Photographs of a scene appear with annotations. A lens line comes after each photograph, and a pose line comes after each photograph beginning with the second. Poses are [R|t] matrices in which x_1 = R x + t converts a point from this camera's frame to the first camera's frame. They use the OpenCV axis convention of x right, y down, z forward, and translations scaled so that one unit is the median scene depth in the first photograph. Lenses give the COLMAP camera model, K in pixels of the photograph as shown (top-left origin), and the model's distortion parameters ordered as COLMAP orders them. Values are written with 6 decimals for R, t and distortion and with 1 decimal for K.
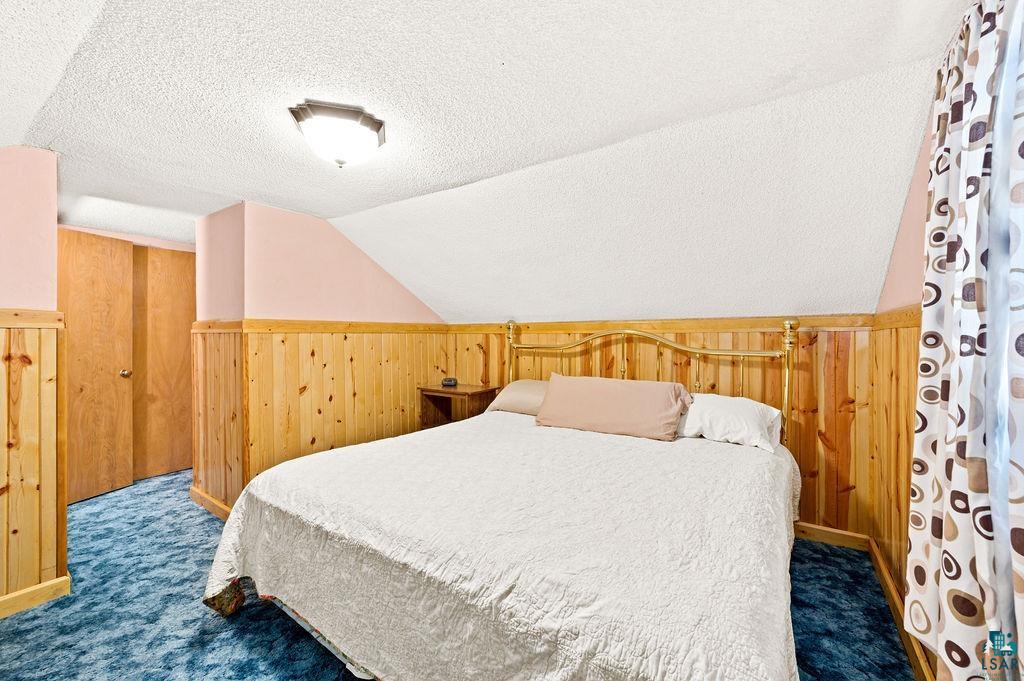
lens RADIAL K [[405.7, 0, 519.4], [0, 405.7, 339.0], [0, 0, 1]] dist [0.000040, -0.000011]
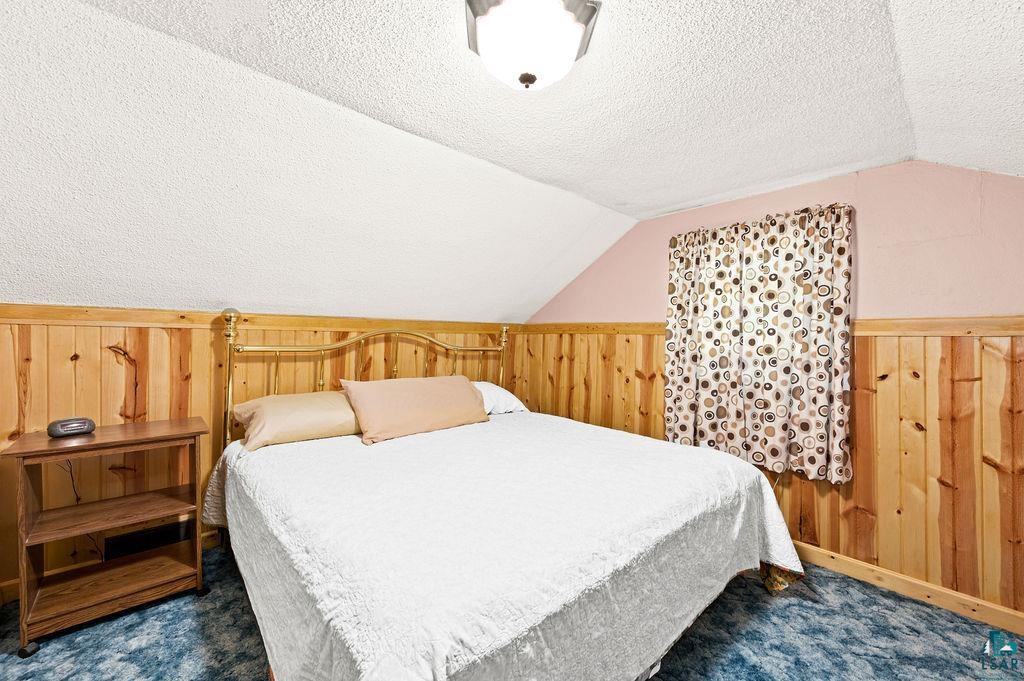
lens RADIAL K [[405.7, 0, 519.4], [0, 405.7, 339.0], [0, 0, 1]] dist [0.000040, -0.000011]
pose [[0.245848, 0.000135, 0.969308, -0.575272], [-0.004869, 0.999988, 0.001095, -0.000657], [-0.969296, -0.004989, 0.245845, 0.429545]]
